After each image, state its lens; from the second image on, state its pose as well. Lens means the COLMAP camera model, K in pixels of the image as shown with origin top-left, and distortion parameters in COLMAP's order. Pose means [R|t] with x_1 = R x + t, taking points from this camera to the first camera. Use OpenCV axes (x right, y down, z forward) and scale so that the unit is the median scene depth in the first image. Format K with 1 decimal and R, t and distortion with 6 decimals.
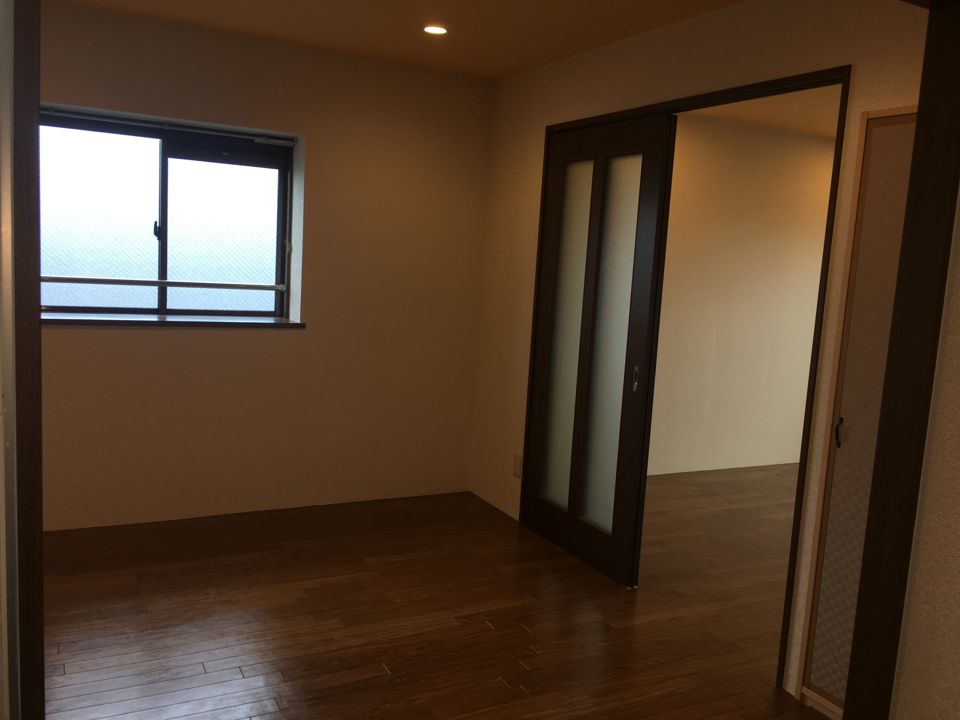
lens RADIAL K [[813.2, 0, 480.0], [0, 813.2, 360.0], [0, 0, 1]] dist [-0.000176, 0.007974]
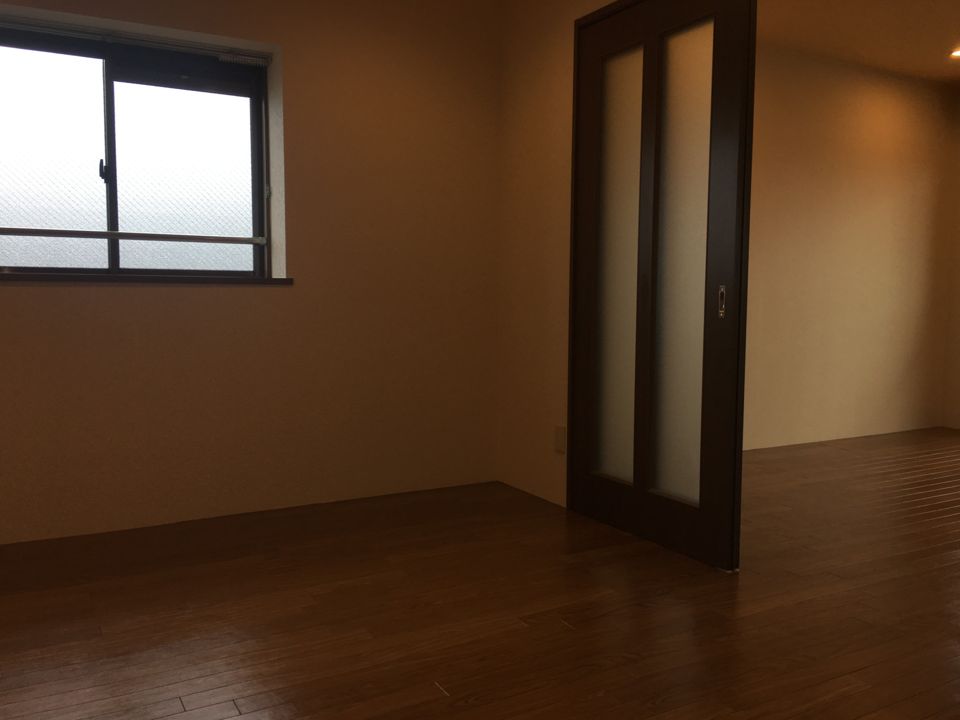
lens RADIAL K [[826.3, 0, 480.0], [0, 826.3, 360.0], [0, 0, 1]] dist [0.005019, -0.019298]
pose [[0.998089, -0.055737, 0.026692, -0.060927], [0.056654, 0.997783, -0.034915, 0.086433], [-0.024687, 0.036360, 0.999034, 0.193122]]
